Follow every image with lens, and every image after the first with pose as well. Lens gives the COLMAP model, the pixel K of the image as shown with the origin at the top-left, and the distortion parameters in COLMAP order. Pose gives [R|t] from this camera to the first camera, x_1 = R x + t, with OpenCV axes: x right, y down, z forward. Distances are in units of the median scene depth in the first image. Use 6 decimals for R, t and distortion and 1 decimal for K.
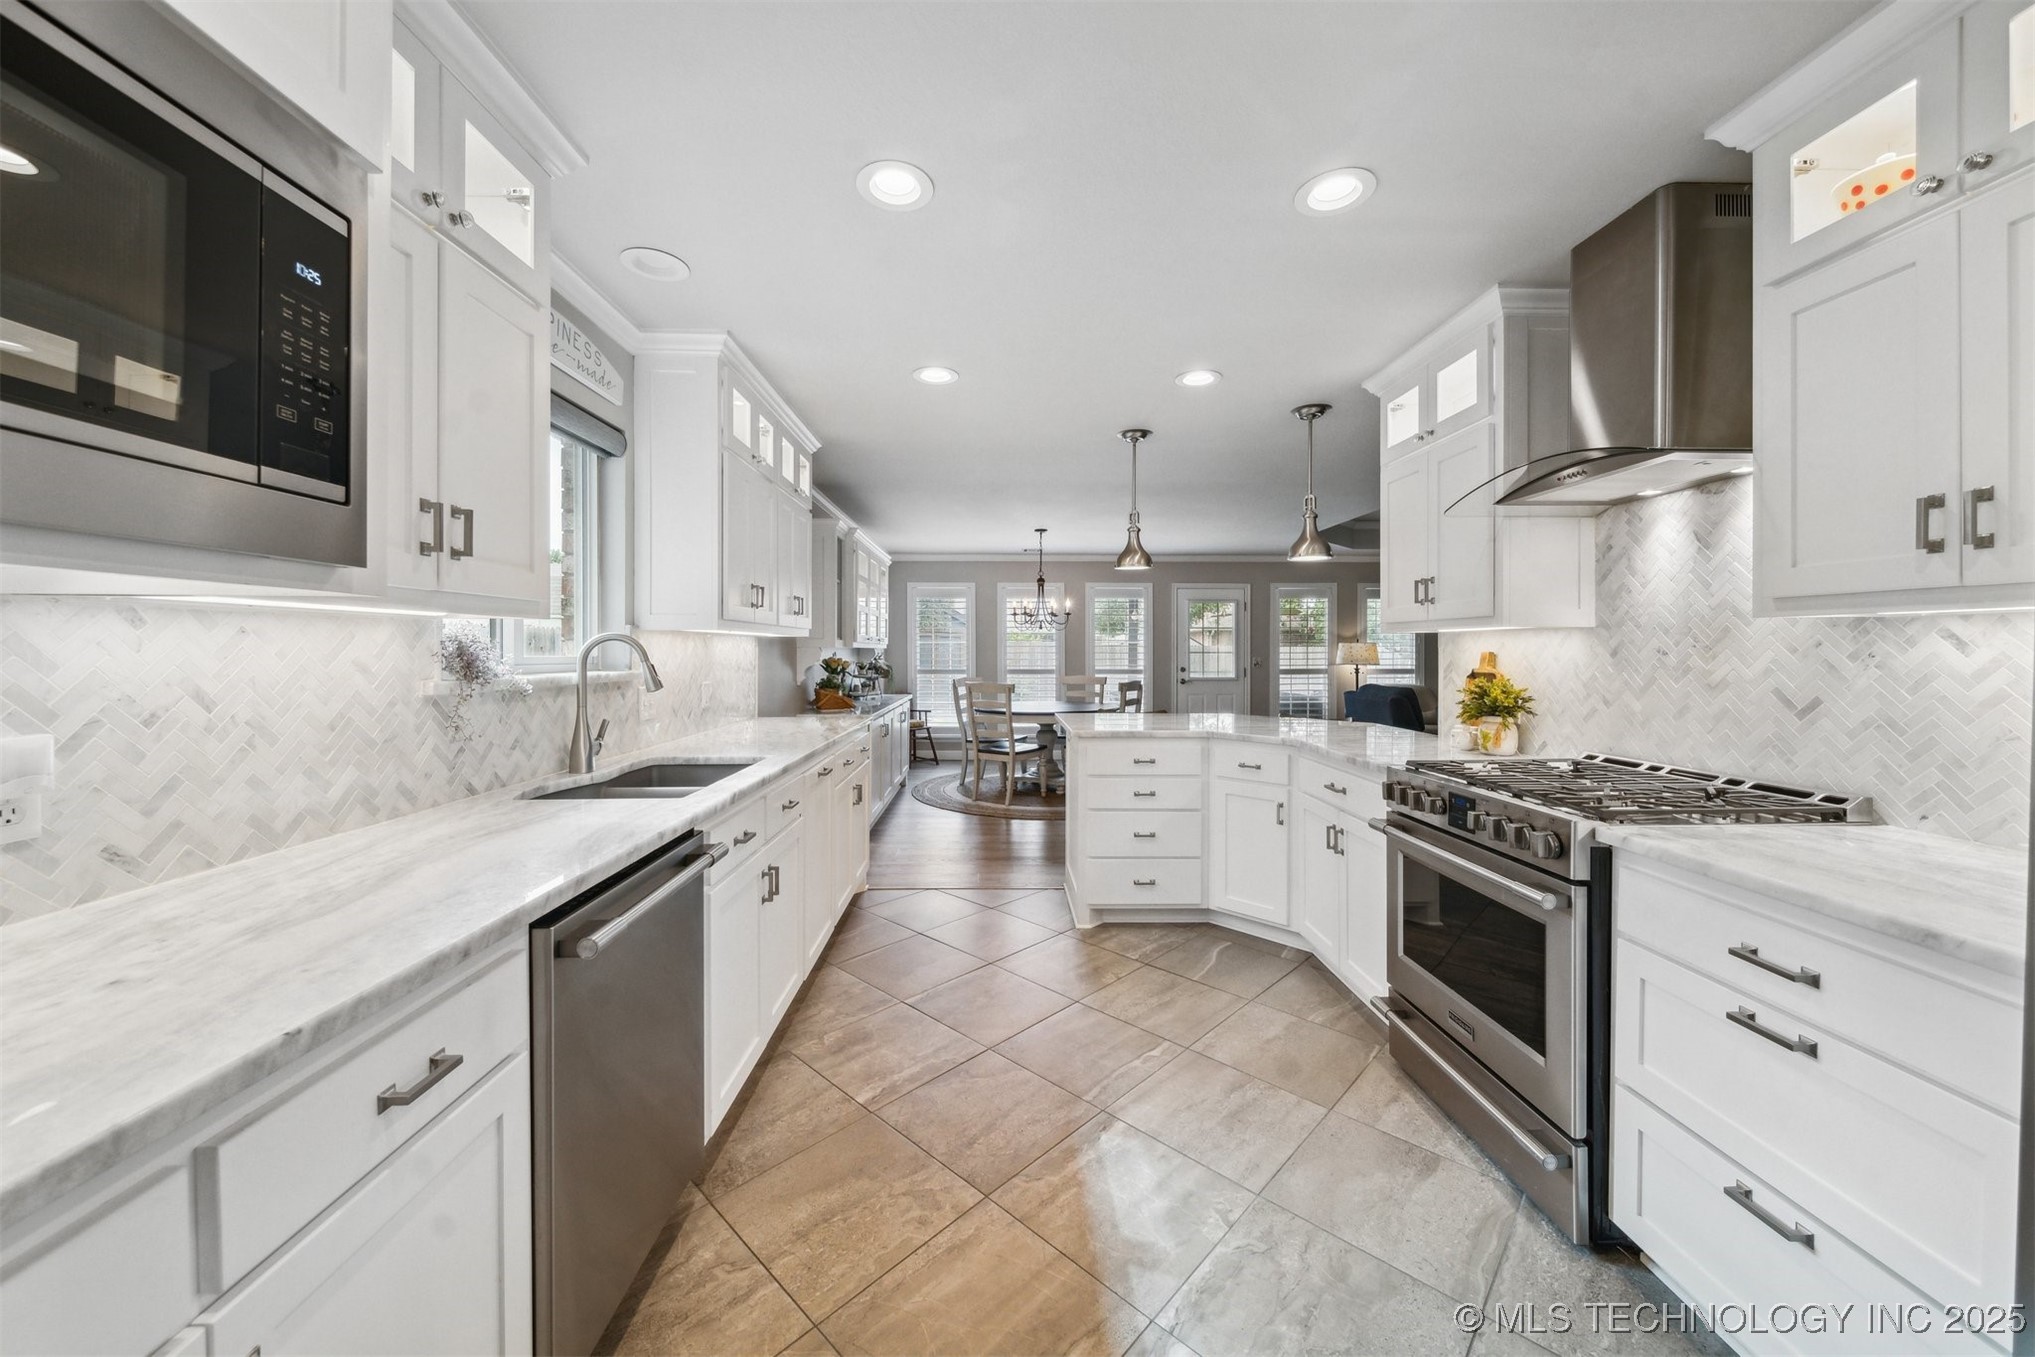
lens RADIAL K [[728.2, 0, 1000.9], [0, 728.2, 657.6], [0, 0, 1]] dist [0.002758, -0.001574]
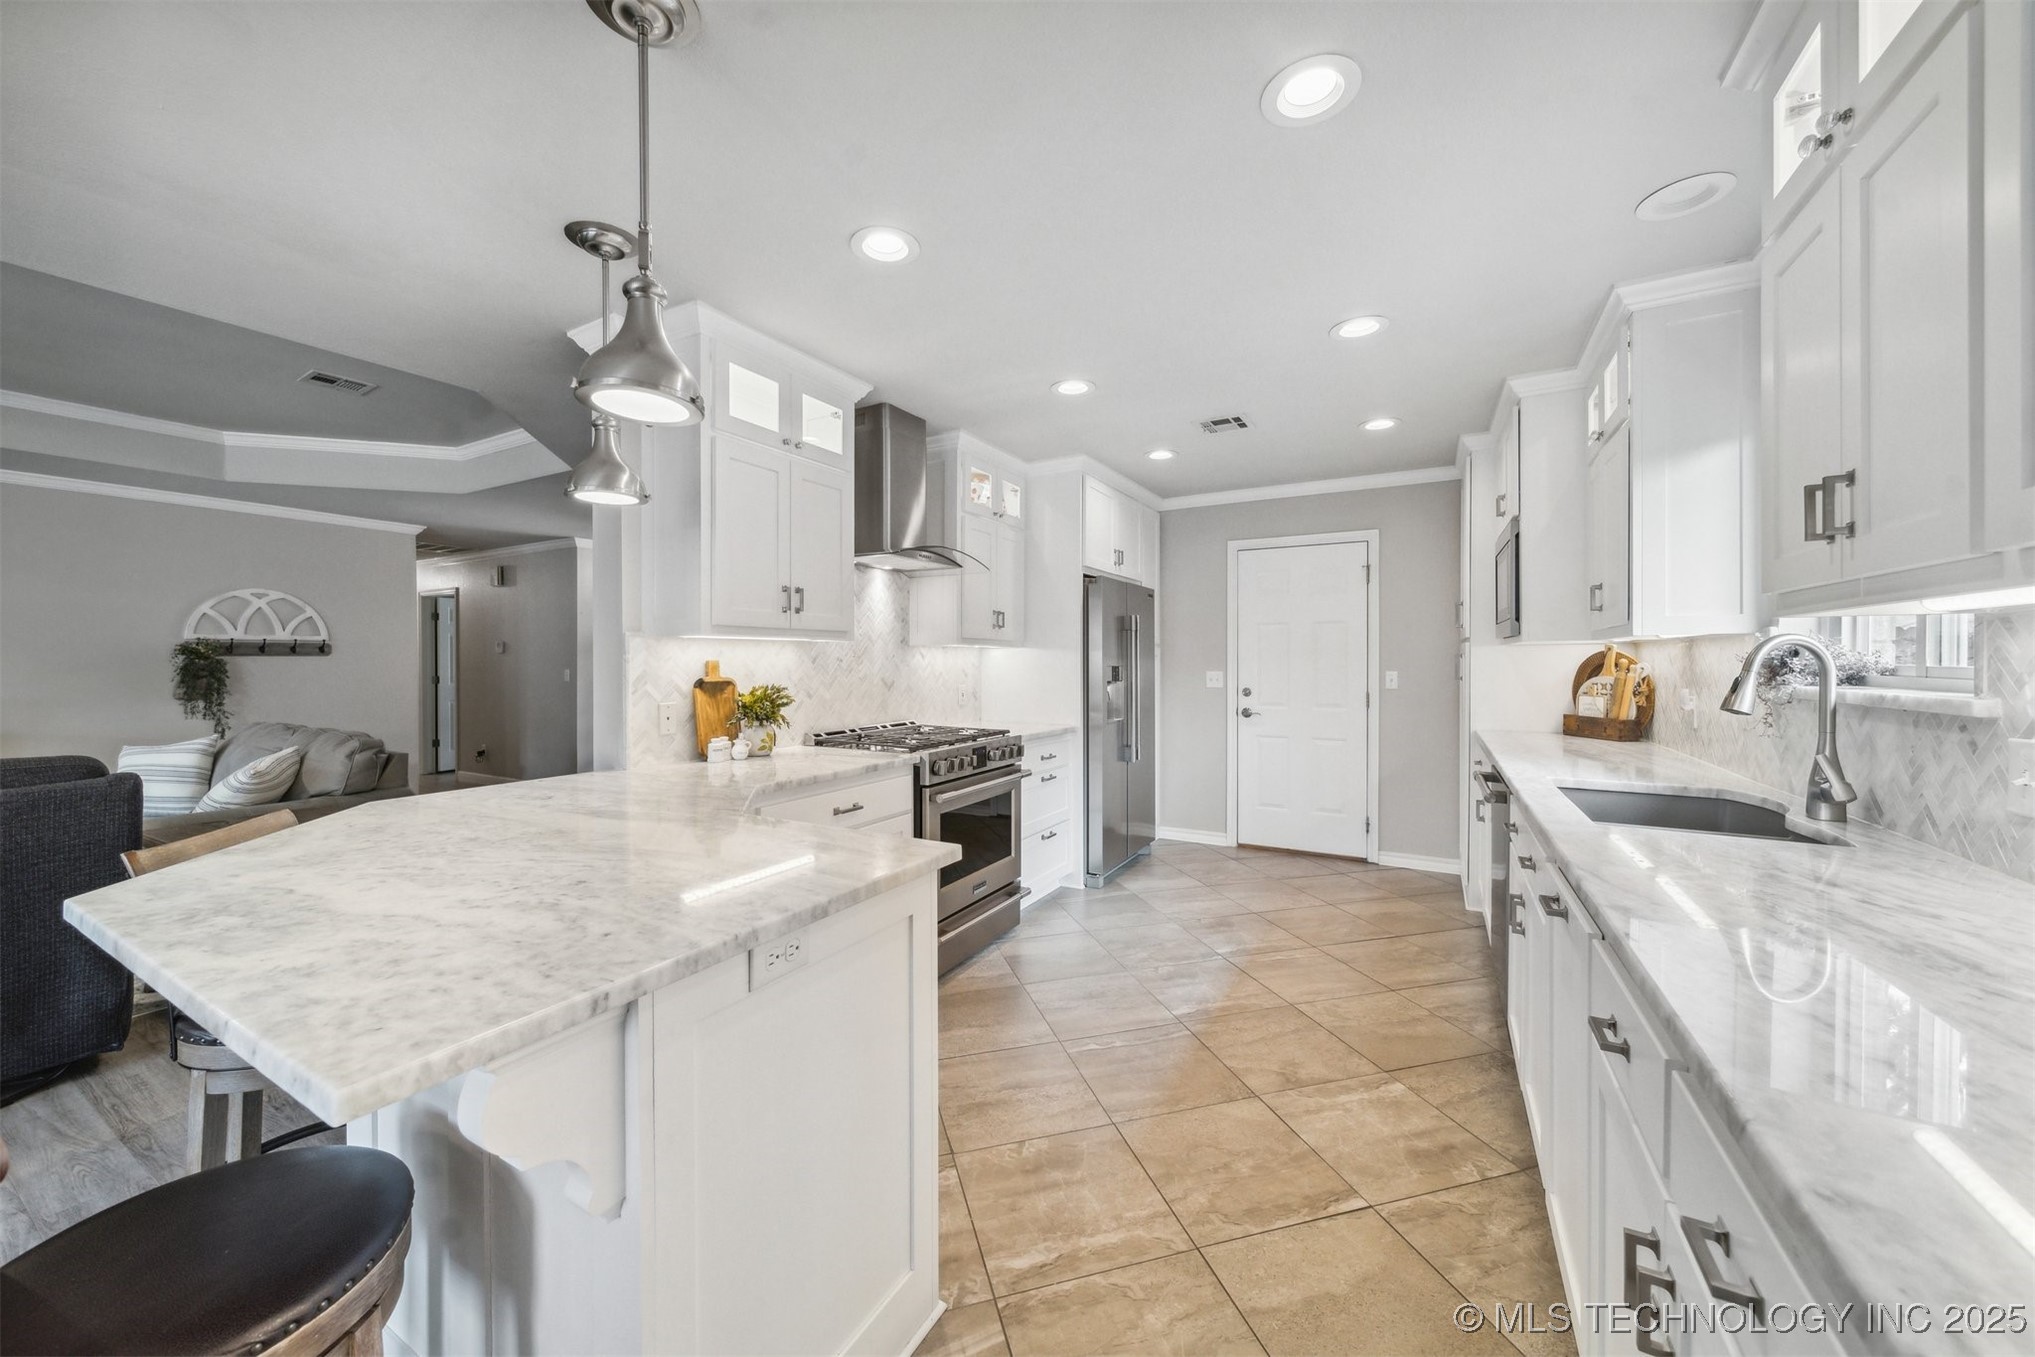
lens RADIAL K [[728.2, 0, 1020.3], [0, 728.2, 663.7], [0, 0, 1]] dist [0.002758, -0.001574]
pose [[-0.869922, -0.002093, 0.493185, -0.230317], [0.005614, 0.999884, 0.014146, -0.019186], [-0.493158, 0.015074, -0.869809, 2.147448]]
